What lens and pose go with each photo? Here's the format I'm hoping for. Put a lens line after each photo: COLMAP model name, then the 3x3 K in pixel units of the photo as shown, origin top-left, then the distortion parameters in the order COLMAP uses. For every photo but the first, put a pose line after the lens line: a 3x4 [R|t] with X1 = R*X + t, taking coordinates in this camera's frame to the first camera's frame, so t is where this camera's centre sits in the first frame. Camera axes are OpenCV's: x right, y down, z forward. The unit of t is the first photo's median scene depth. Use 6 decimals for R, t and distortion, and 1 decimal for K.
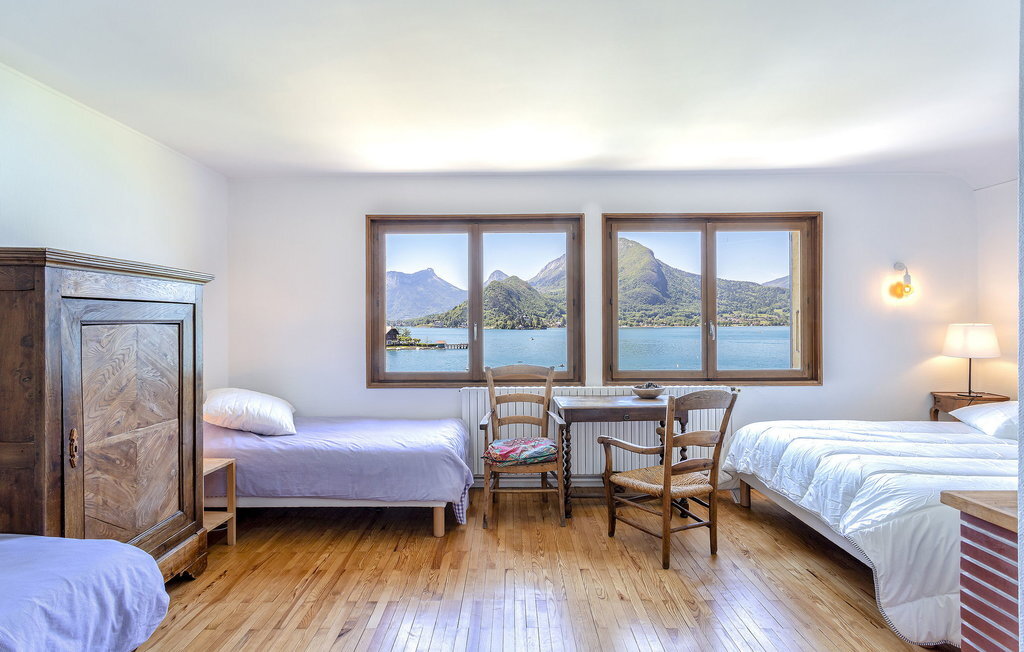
lens RADIAL K [[483.8, 0, 510.1], [0, 483.8, 330.6], [0, 0, 1]] dist [-0.002508, 0.001604]
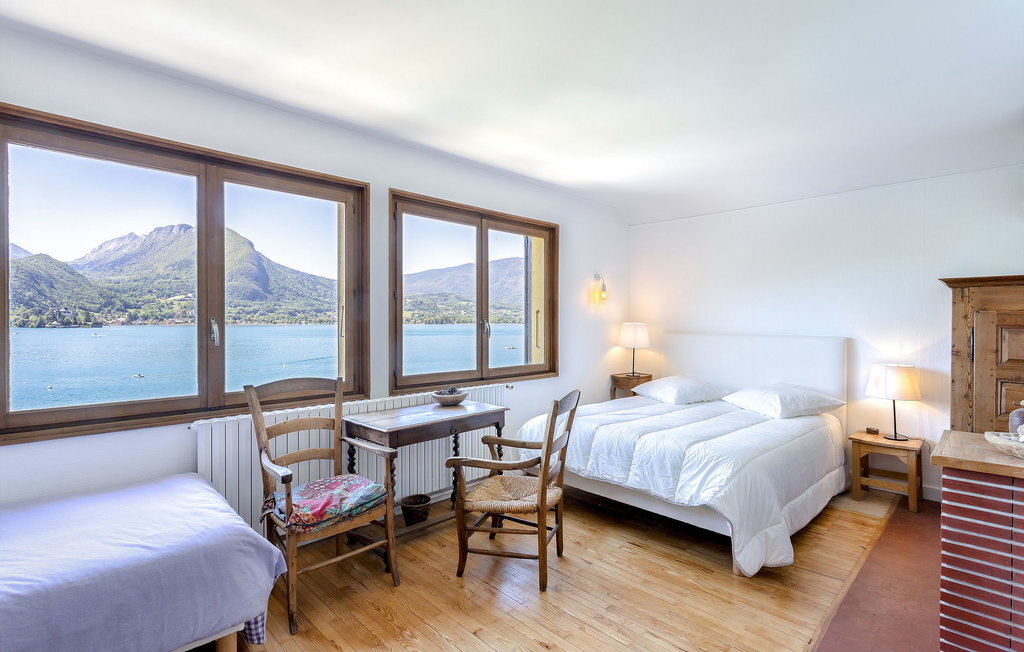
lens RADIAL K [[483.8, 0, 508.5], [0, 483.8, 325.5], [0, 0, 1]] dist [-0.002508, 0.001604]
pose [[0.709521, 0.001281, 0.704683, -0.249505], [0.003235, 0.999982, -0.005075, -0.001806], [-0.704677, 0.005880, 0.709504, 0.270364]]
